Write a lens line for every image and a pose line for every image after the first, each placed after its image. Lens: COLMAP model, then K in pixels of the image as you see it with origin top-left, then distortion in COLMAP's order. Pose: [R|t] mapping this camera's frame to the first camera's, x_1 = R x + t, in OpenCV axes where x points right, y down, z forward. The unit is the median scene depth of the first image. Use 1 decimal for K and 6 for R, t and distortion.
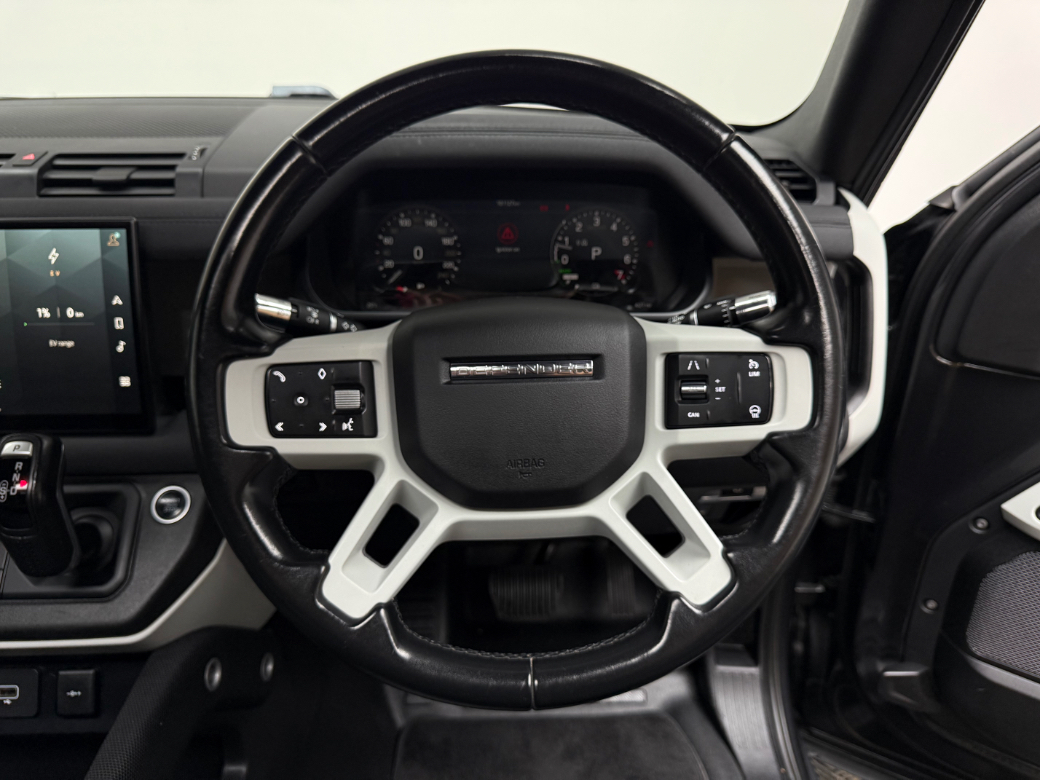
lens RADIAL K [[760.6, 0, 520.0], [0, 760.6, 390.0], [0, 0, 1]] dist [0.147285, -0.266554]
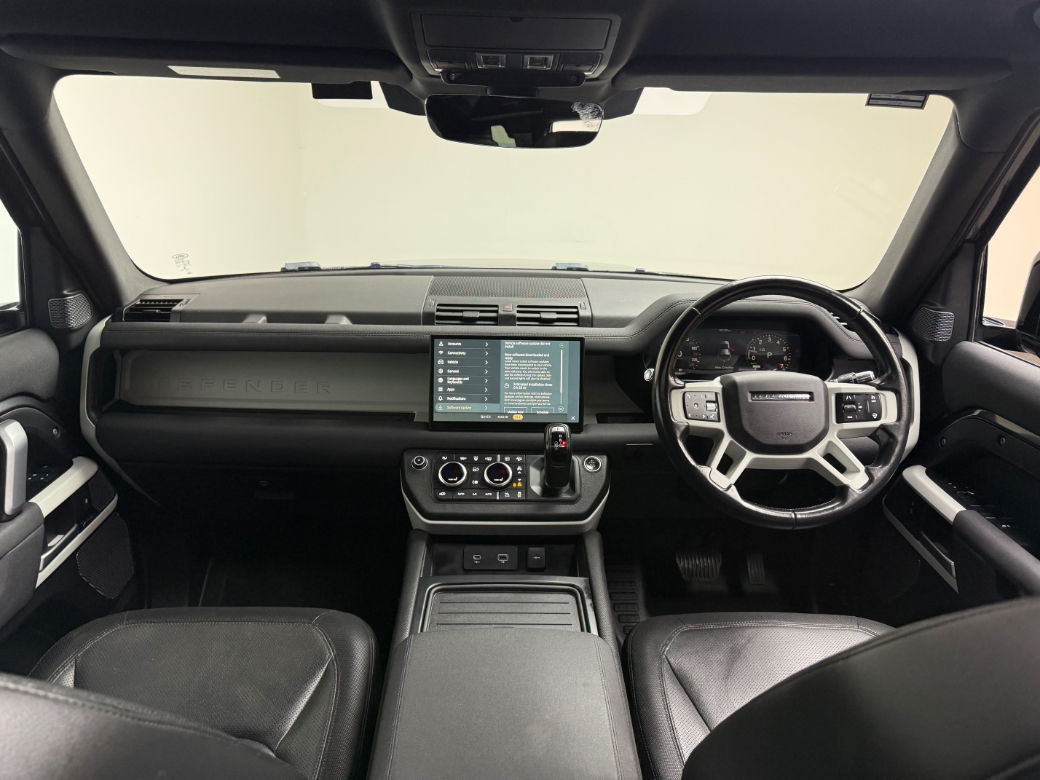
lens RADIAL K [[760.6, 0, 520.0], [0, 760.6, 390.0], [0, 0, 1]] dist [0.147285, -0.266554]
pose [[0.999816, 0.019083, -0.001787, -0.831979], [-0.019142, 0.989534, -0.143027, 0.321784], [-0.000961, 0.143034, 0.989717, -1.484520]]
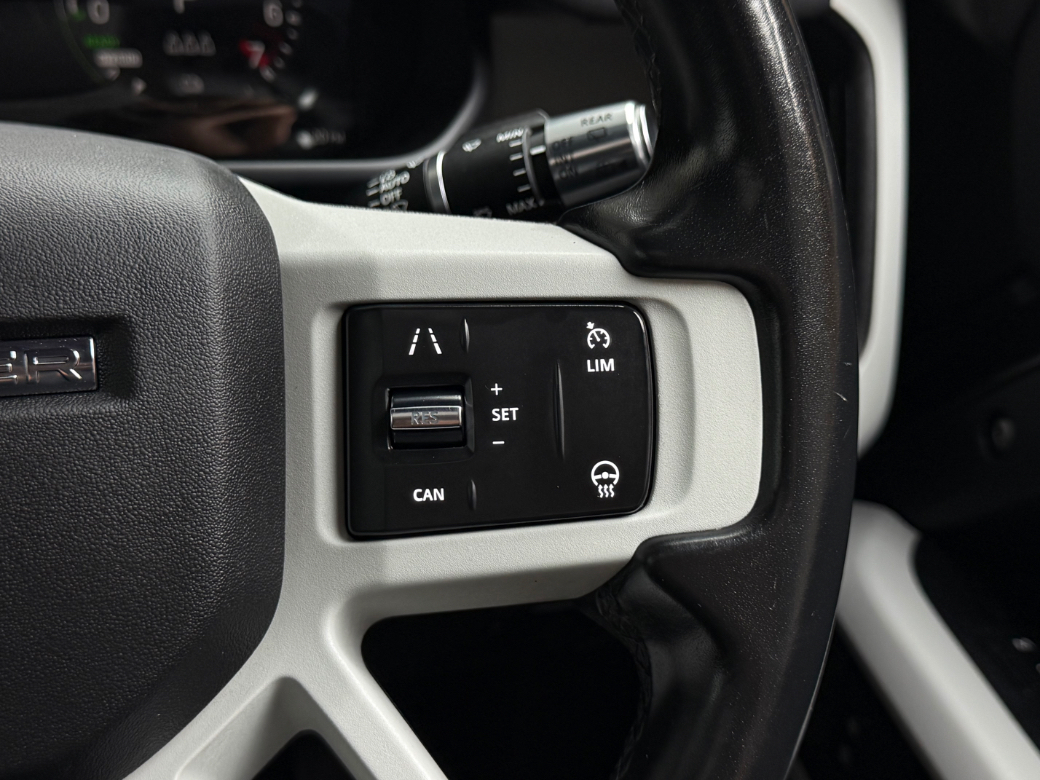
lens RADIAL K [[1473.8, 0, 466.1], [0, 1473.8, 392.2], [0, 0, 1]] dist [0.067496, 0.026661]
pose [[0.977586, -0.042829, 0.206134, 0.113944], [0.027300, 0.996611, 0.077599, -0.058515], [-0.208759, -0.070232, 0.975442, 0.384543]]
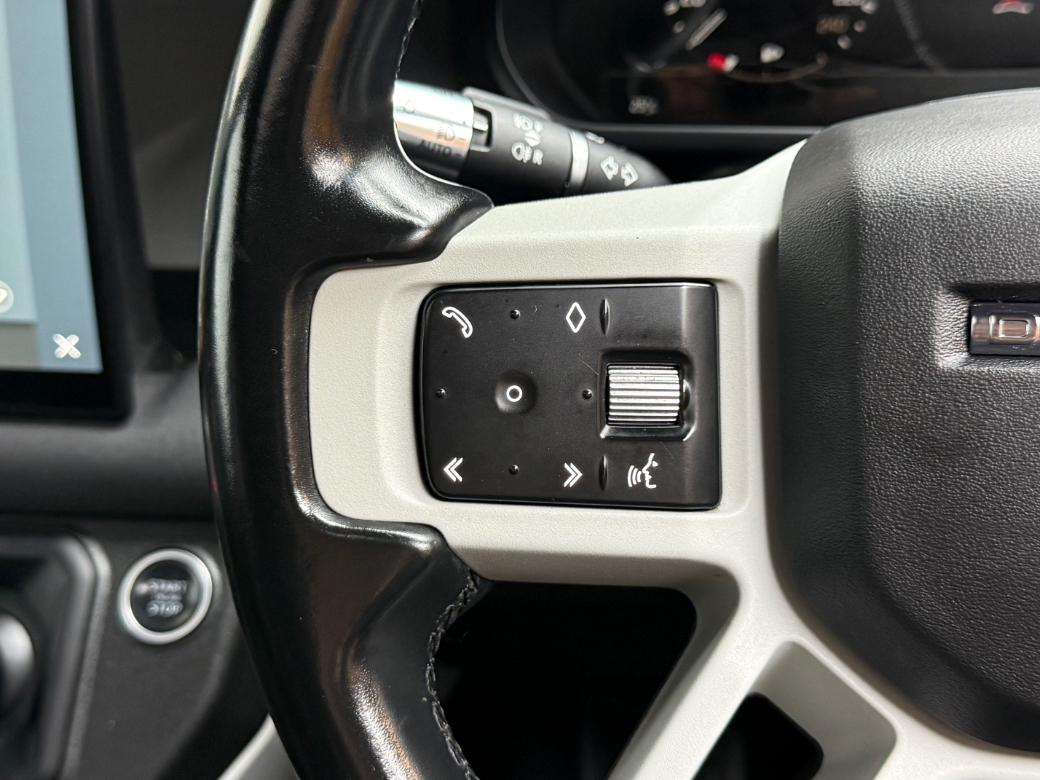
lens RADIAL K [[1473.8, 0, 466.1], [0, 1473.8, 392.2], [0, 0, 1]] dist [0.067496, 0.026661]
pose [[0.972476, 0.055364, -0.226331, -0.151106], [-0.035653, 0.995279, 0.090269, -0.043720], [0.230260, -0.079715, 0.969859, 0.346400]]
